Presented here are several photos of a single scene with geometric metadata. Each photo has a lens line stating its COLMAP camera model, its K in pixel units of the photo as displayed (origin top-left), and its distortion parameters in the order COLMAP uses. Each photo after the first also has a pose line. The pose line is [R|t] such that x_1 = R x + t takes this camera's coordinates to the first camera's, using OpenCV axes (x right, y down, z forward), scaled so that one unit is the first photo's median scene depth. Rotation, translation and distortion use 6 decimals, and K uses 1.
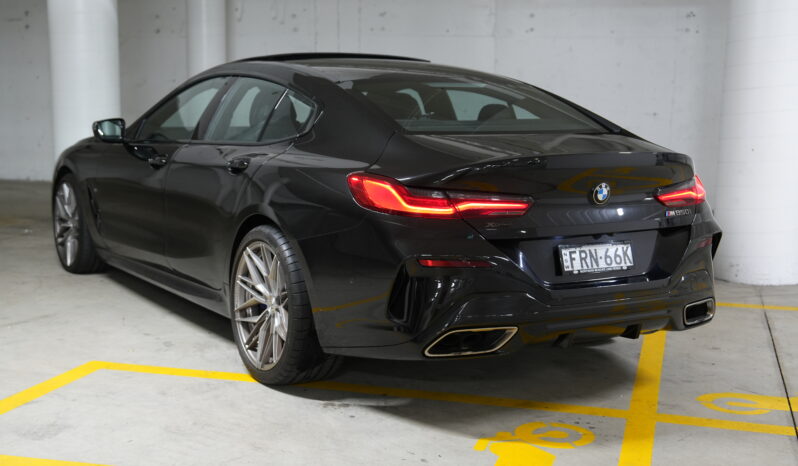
lens RADIAL K [[1099.4, 0, 418.2], [0, 1099.4, 250.7], [0, 0, 1]] dist [0.179760, 0.000000]
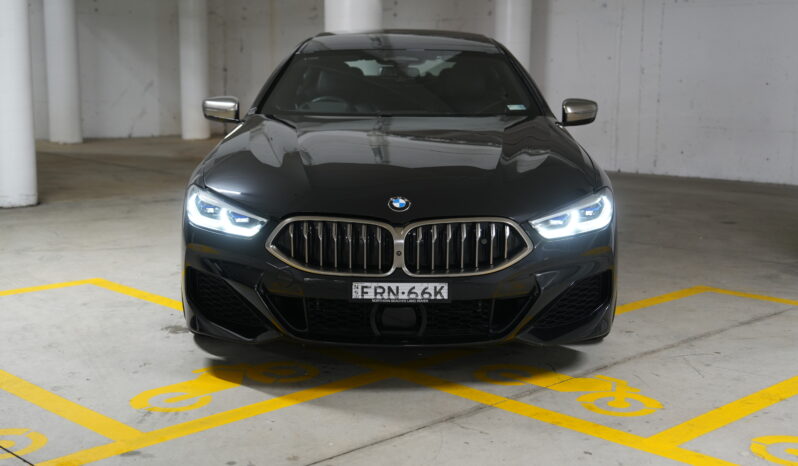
lens RADIAL K [[1099.4, 0, 396.4], [0, 1099.4, 236.5], [0, 0, 1]] dist [0.179760, 0.000000]
pose [[0.851711, 0.078020, -0.518172, 0.728437], [-0.076930, 0.996756, 0.023630, -0.000918], [0.518335, 0.019737, 0.854950, 0.121240]]
